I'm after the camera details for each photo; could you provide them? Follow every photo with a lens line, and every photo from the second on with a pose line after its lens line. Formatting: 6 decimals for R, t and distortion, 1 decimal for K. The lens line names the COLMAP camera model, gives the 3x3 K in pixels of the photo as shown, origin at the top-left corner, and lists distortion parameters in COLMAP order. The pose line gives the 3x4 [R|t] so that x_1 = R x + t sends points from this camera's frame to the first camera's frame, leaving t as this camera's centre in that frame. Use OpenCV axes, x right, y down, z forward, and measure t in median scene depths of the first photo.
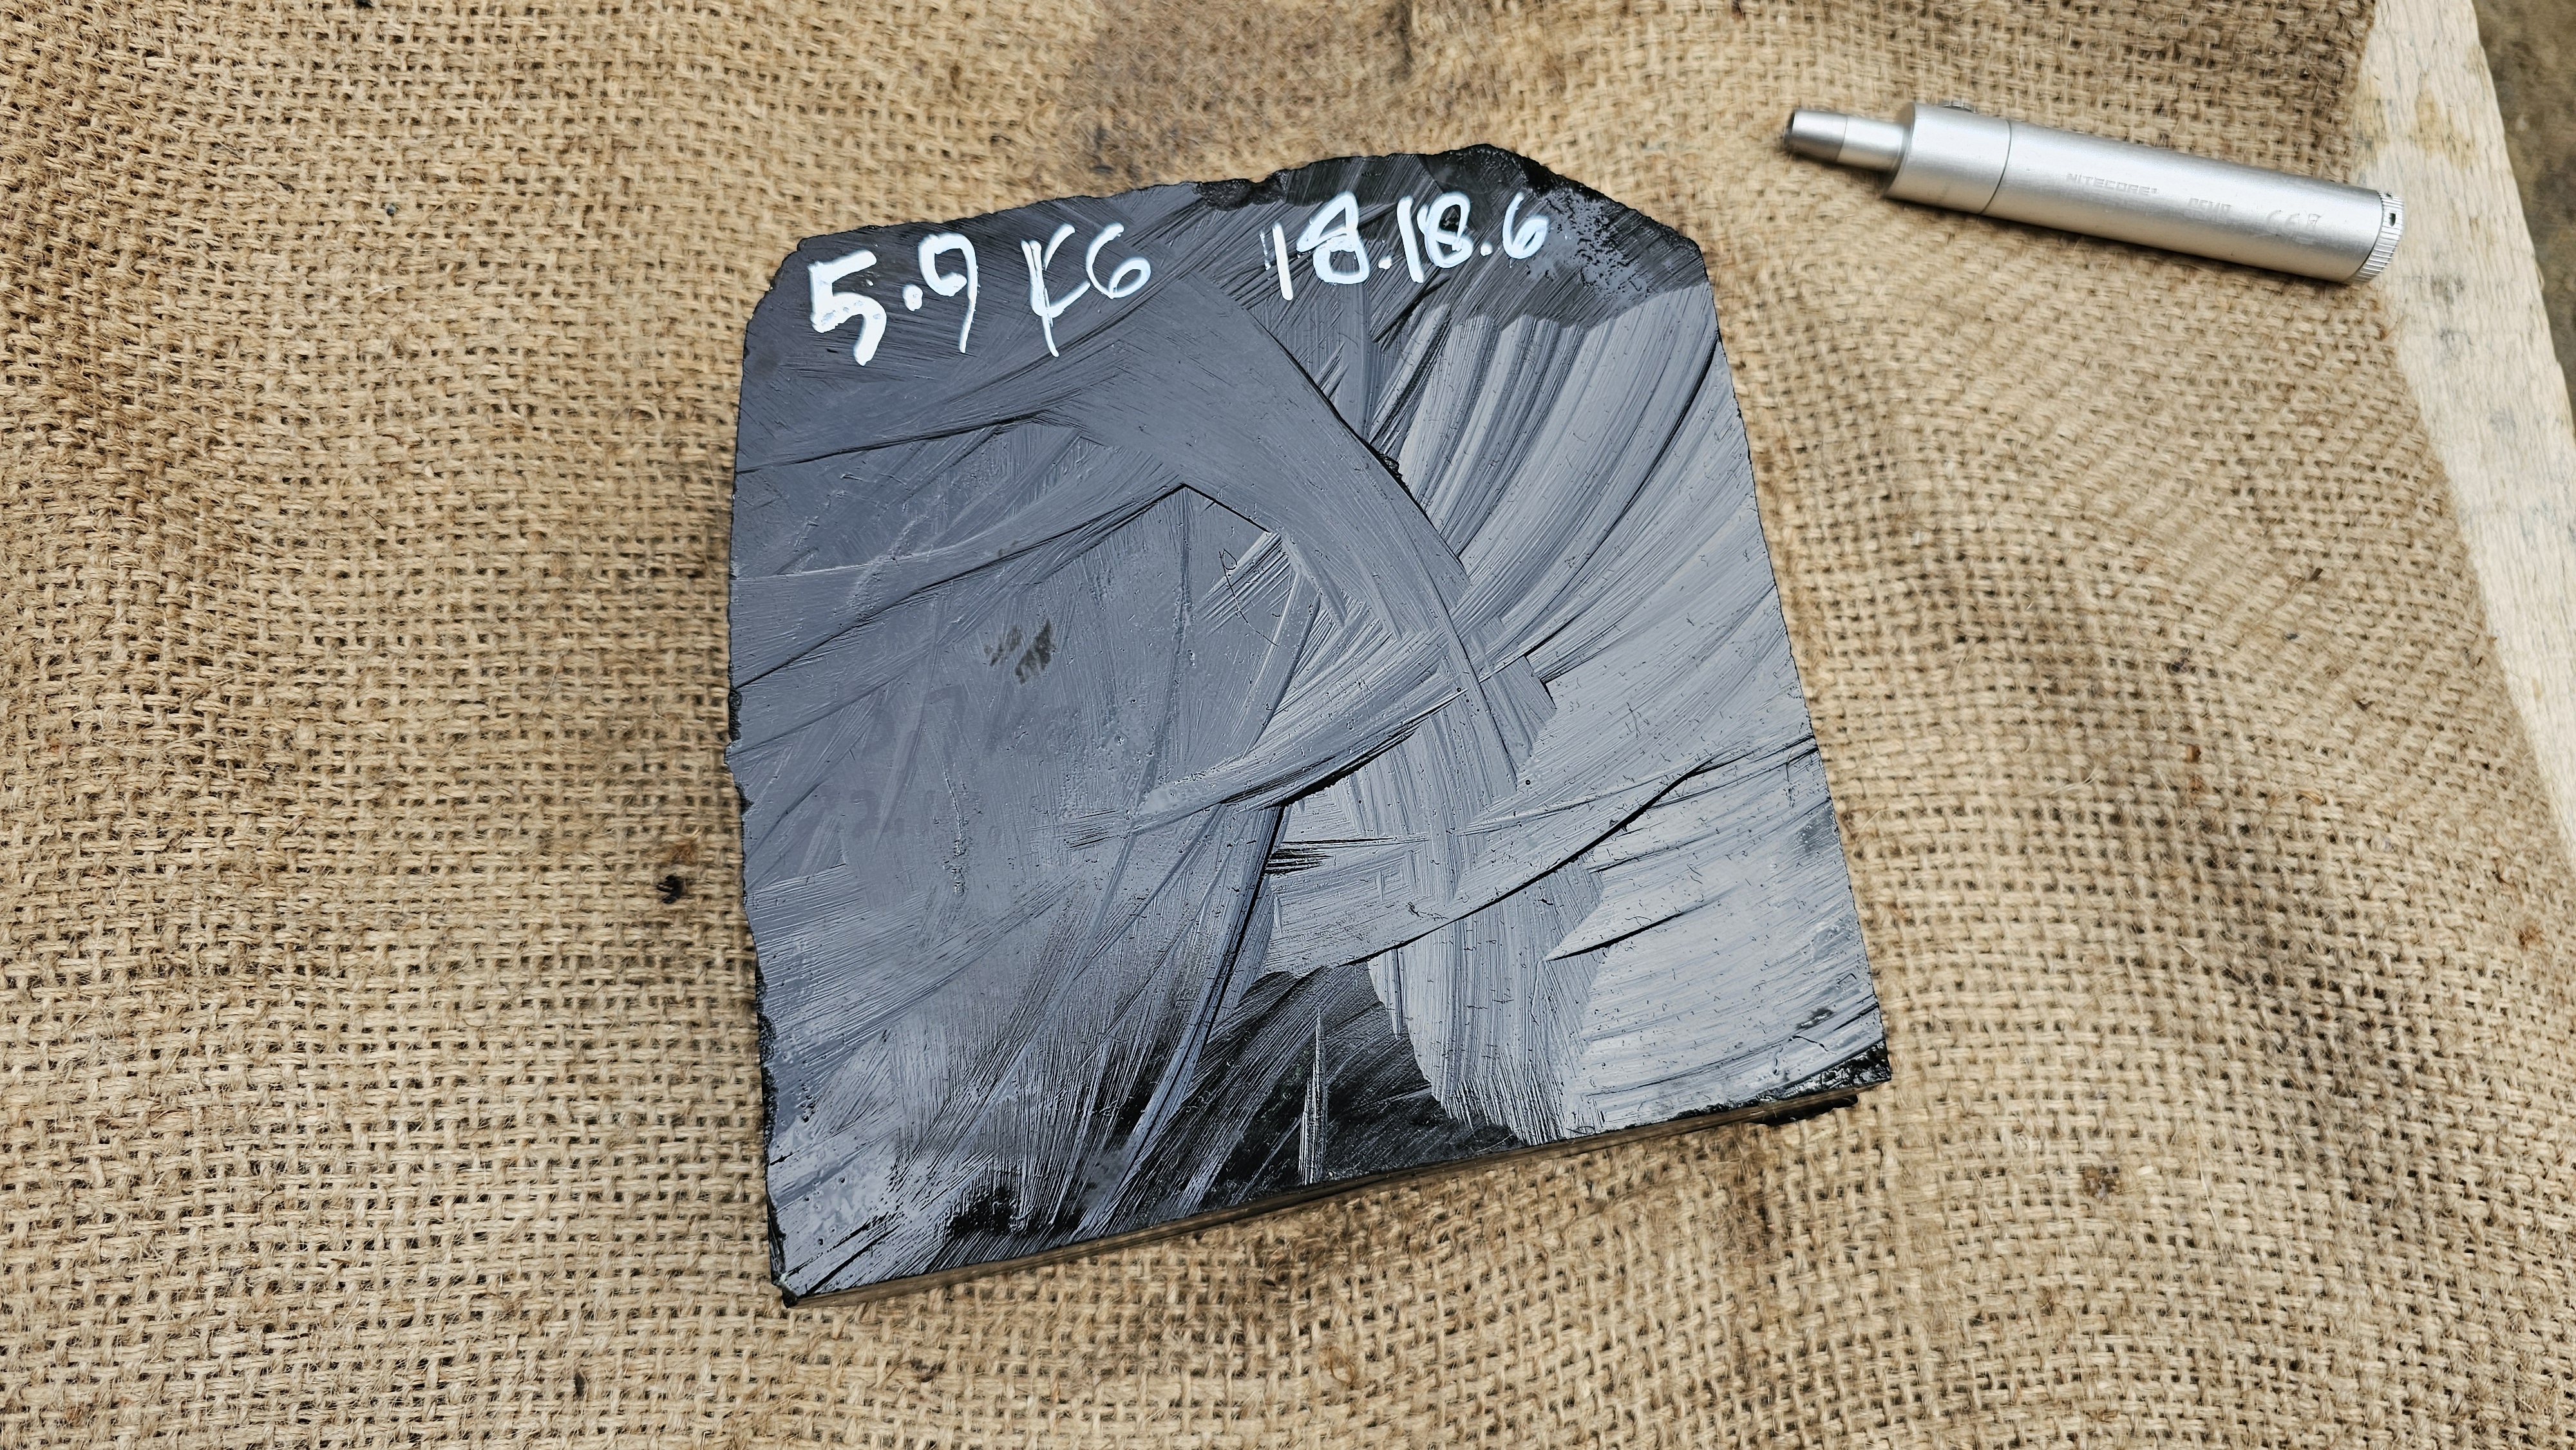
lens RADIAL K [[1870.7, 0, 1288.0], [0, 1870.7, 725.0], [0, 0, 1]] dist [-0.002173, -0.022999]
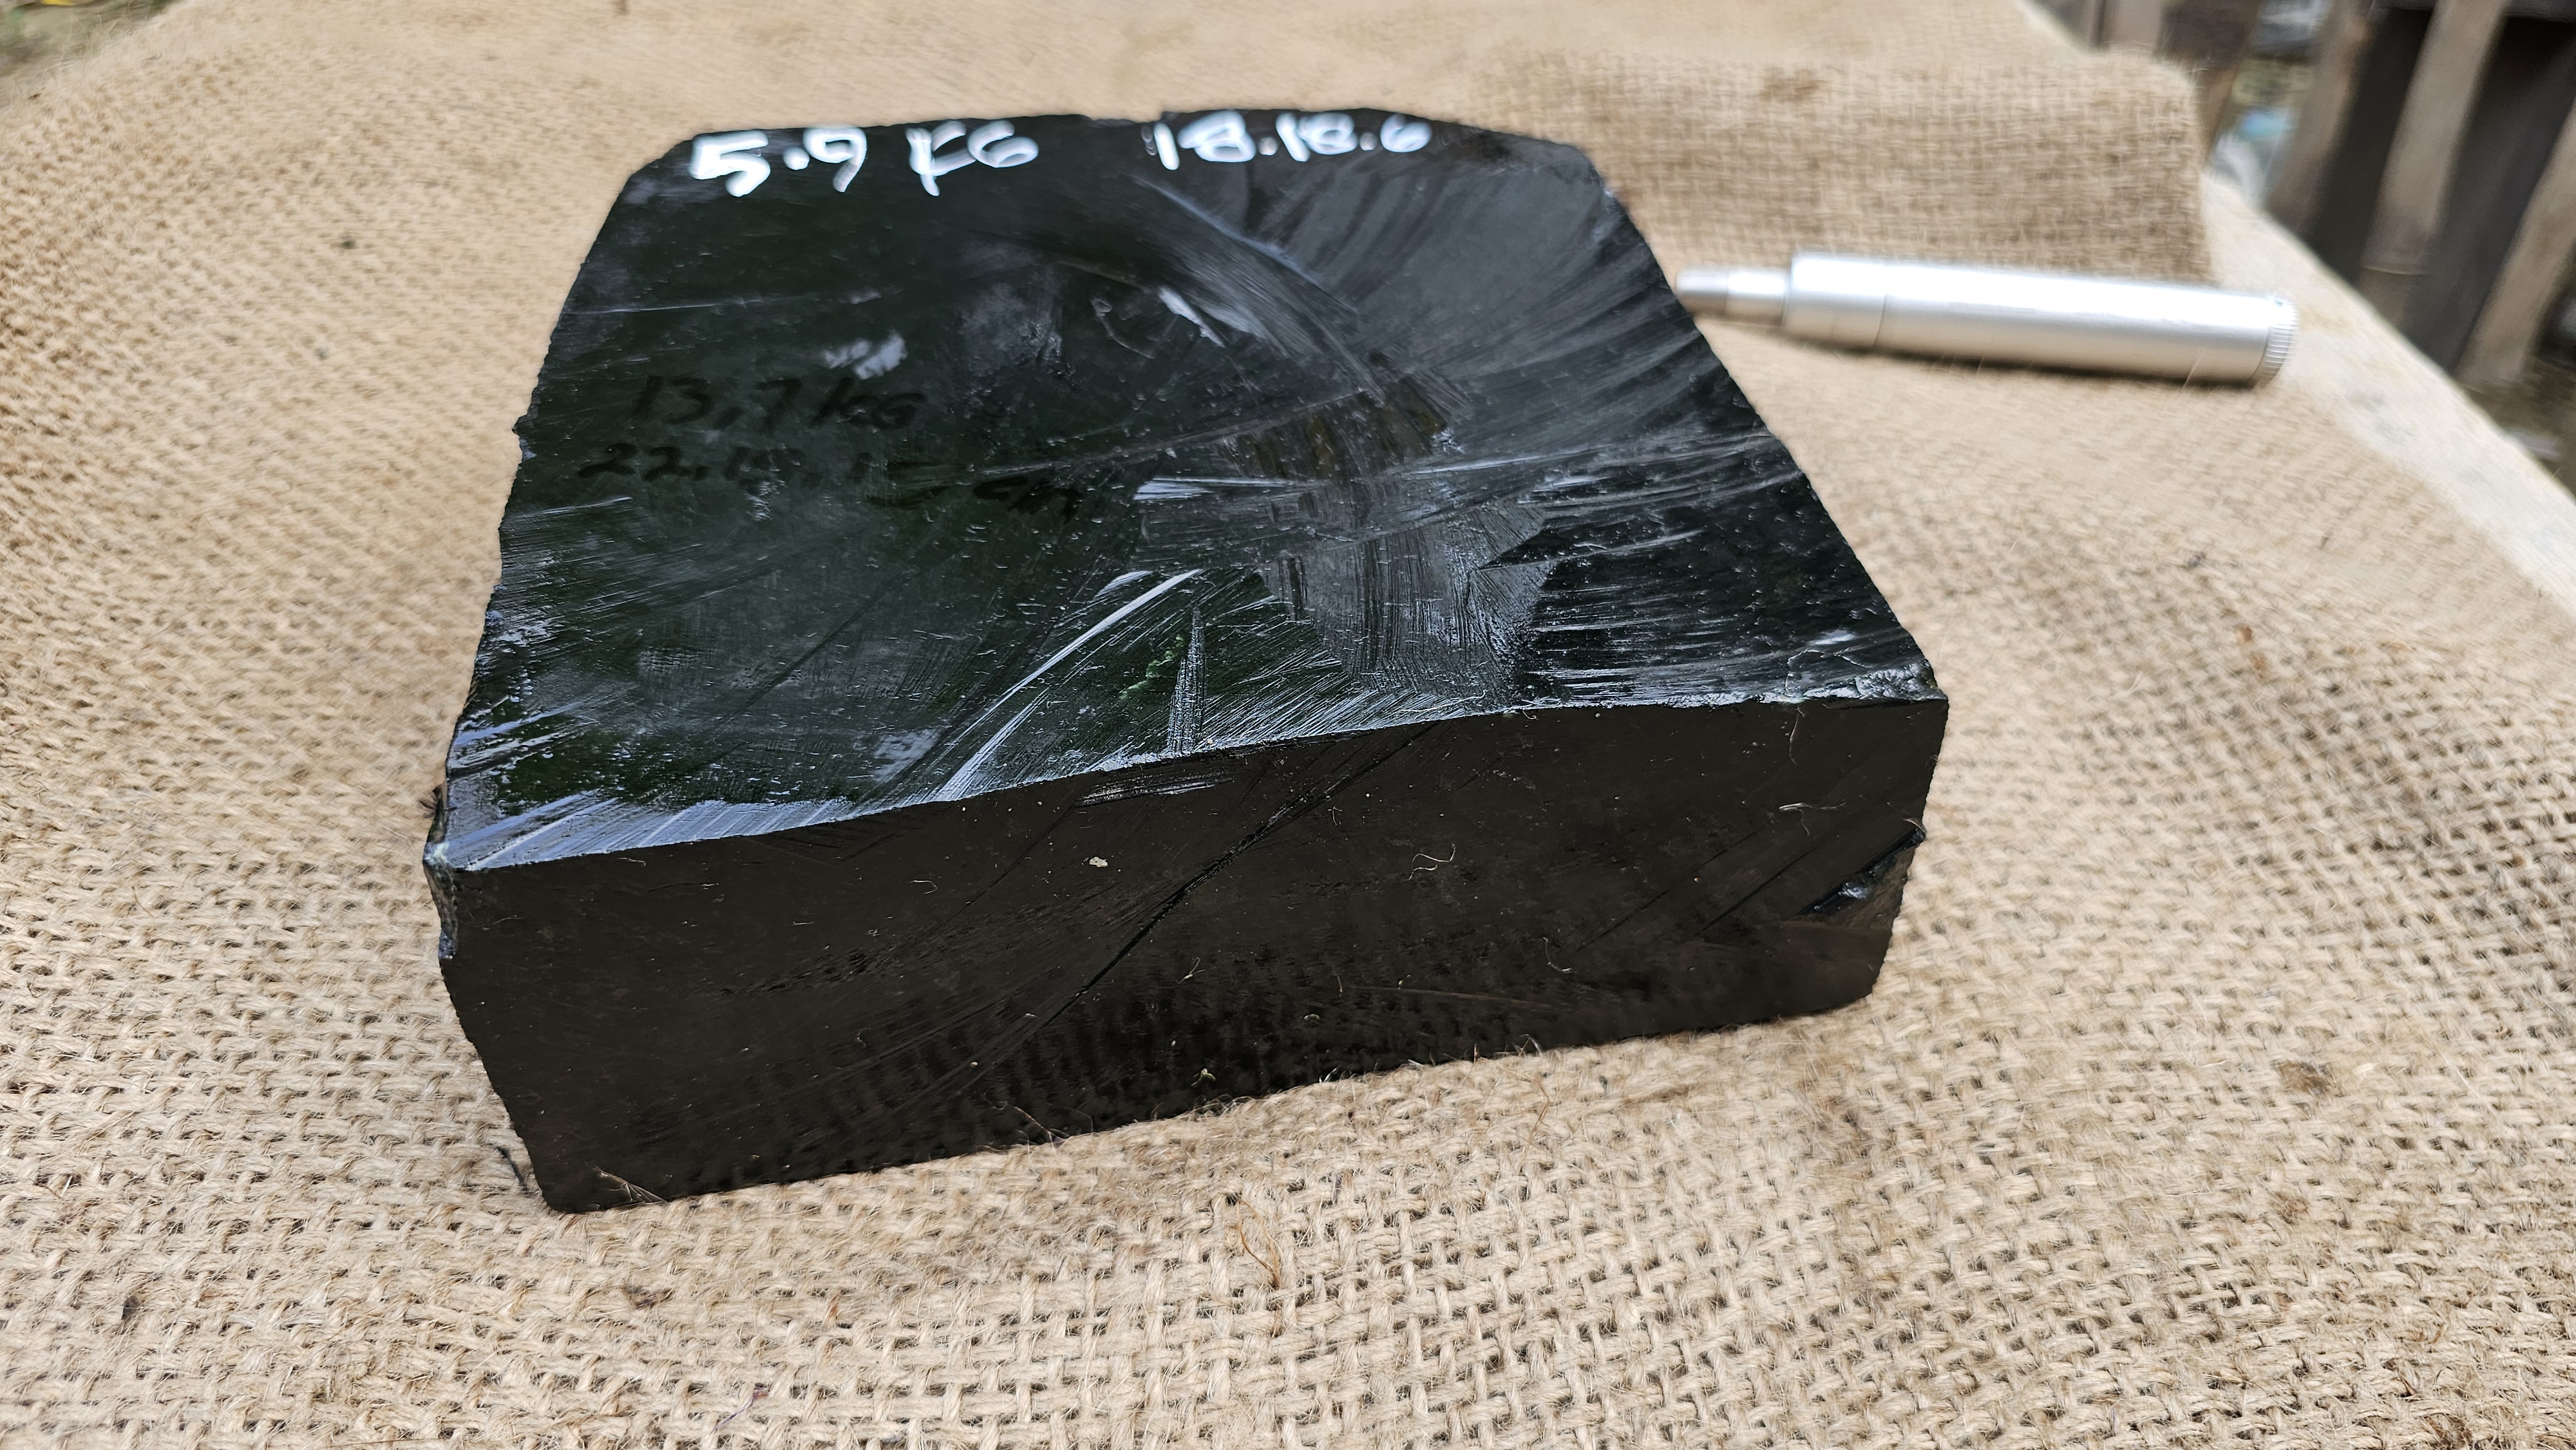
lens RADIAL K [[1870.7, 0, 1288.0], [0, 1870.7, 725.0], [0, 0, 1]] dist [-0.002173, -0.022999]
pose [[0.998944, -0.045867, -0.002728, 0.048641], [0.035868, 0.815528, -0.577604, 0.561007], [0.028718, 0.576896, 0.816312, 0.329078]]
